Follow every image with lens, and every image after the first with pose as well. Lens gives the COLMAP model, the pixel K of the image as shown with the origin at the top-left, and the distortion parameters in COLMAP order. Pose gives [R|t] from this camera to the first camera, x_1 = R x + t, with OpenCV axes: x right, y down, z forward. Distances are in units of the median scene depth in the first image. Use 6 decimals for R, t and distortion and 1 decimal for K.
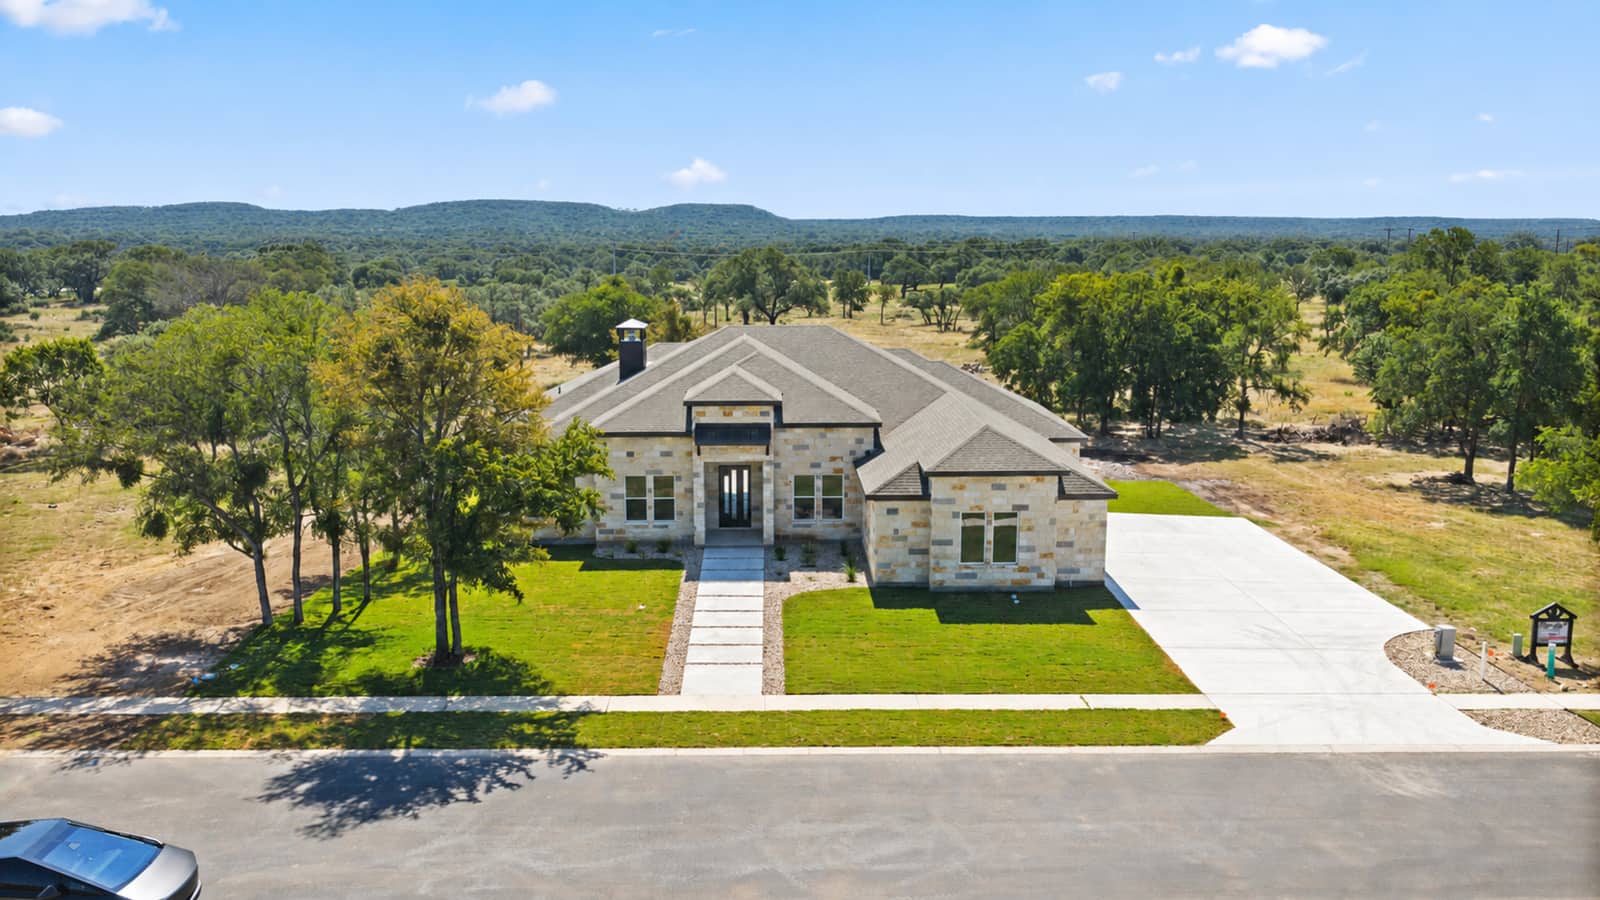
lens RADIAL K [[1323.2, 0, 797.9], [0, 1323.2, 446.0], [0, 0, 1]] dist [0.004013, -0.014742]
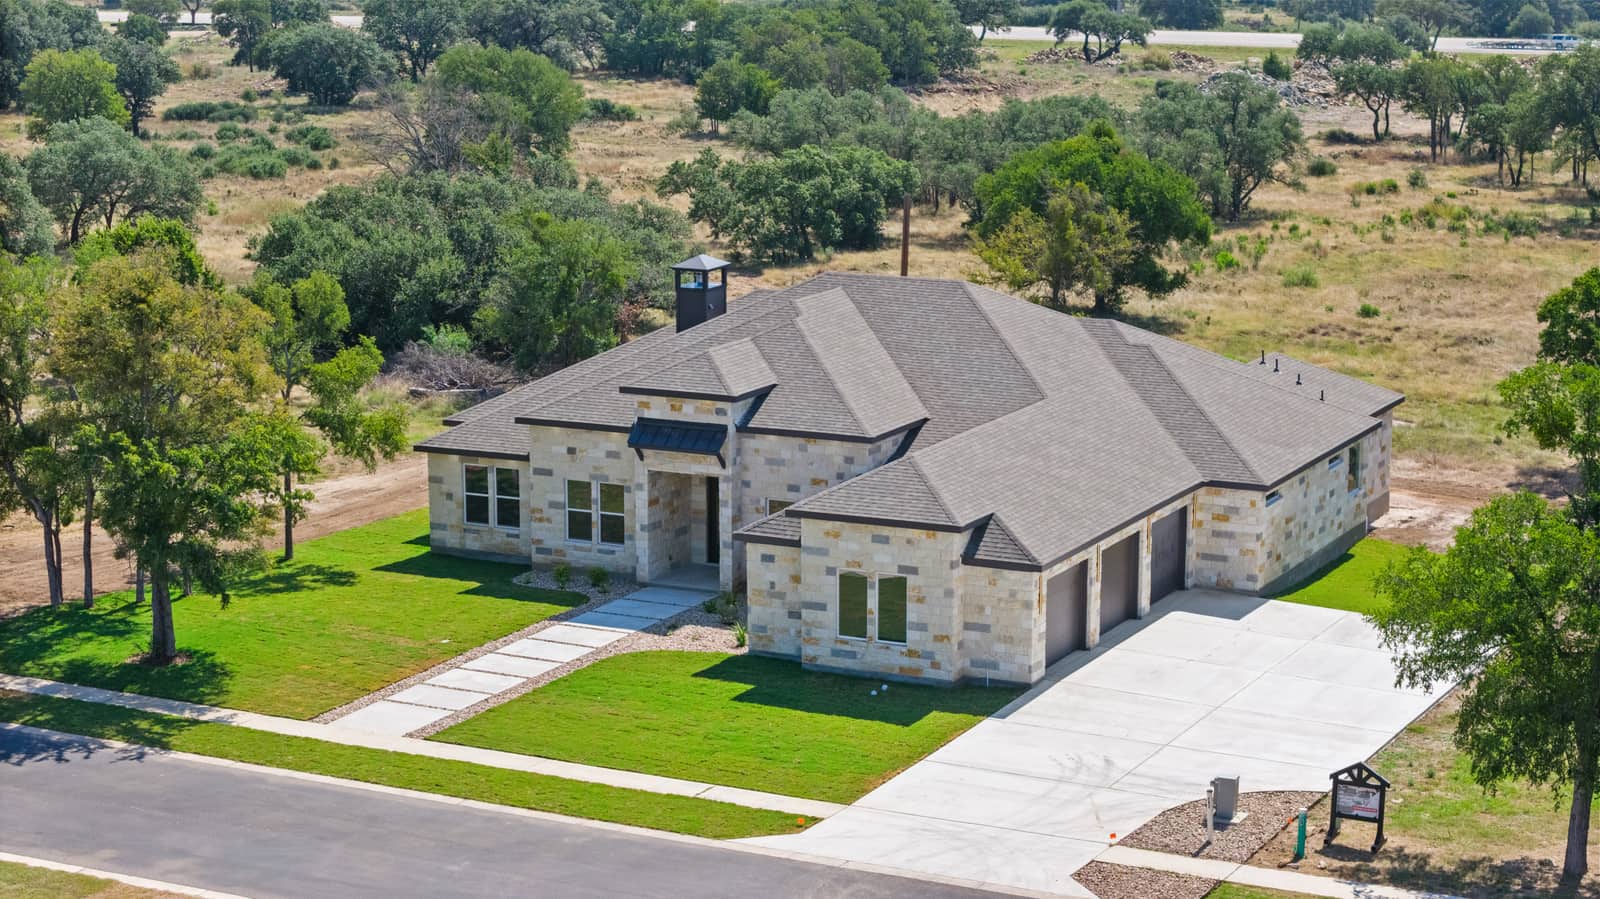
lens RADIAL K [[3156.5, 0, 800.0], [0, 3156.5, 448.7], [0, 0, 1]] dist [-0.286054, 0.000000]
pose [[0.885873, 0.087010, -0.455695, 0.901269], [-0.076565, 0.996206, 0.041372, -0.088458], [0.457566, -0.001760, 0.889174, -0.592228]]
